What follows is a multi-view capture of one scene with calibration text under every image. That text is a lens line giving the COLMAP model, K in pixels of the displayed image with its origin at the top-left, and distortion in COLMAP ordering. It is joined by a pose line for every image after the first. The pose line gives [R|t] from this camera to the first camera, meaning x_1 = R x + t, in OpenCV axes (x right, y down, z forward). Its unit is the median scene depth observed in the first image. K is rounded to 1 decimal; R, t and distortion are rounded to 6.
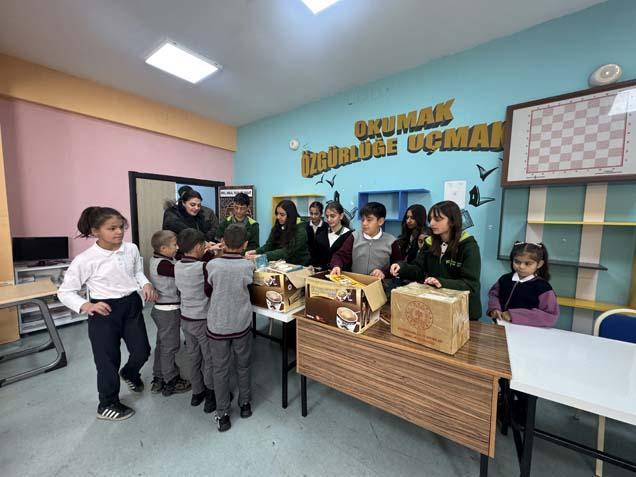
lens RADIAL K [[256.8, 0, 314.1], [0, 256.8, 239.4], [0, 0, 1]] dist [-0.002404, -0.000700]
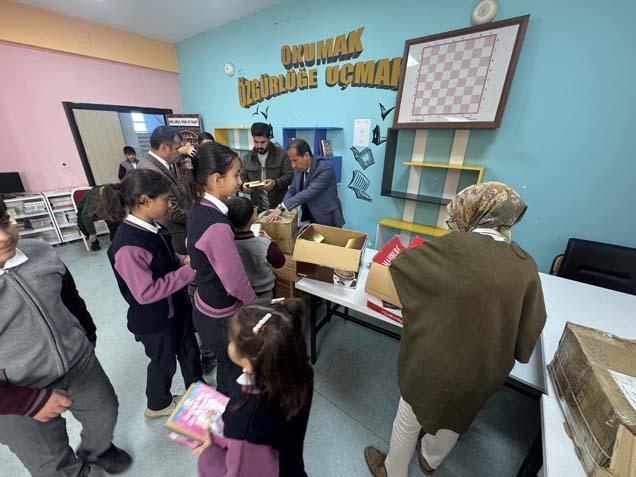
lens RADIAL K [[256.8, 0, 314.8], [0, 256.8, 236.1], [0, 0, 1]] dist [-0.002404, -0.000700]
pose [[0.999951, -0.005913, 0.007882, 0.316606], [0.003428, 0.958725, 0.284315, -0.062504], [-0.009238, -0.284275, 0.958698, -0.131448]]
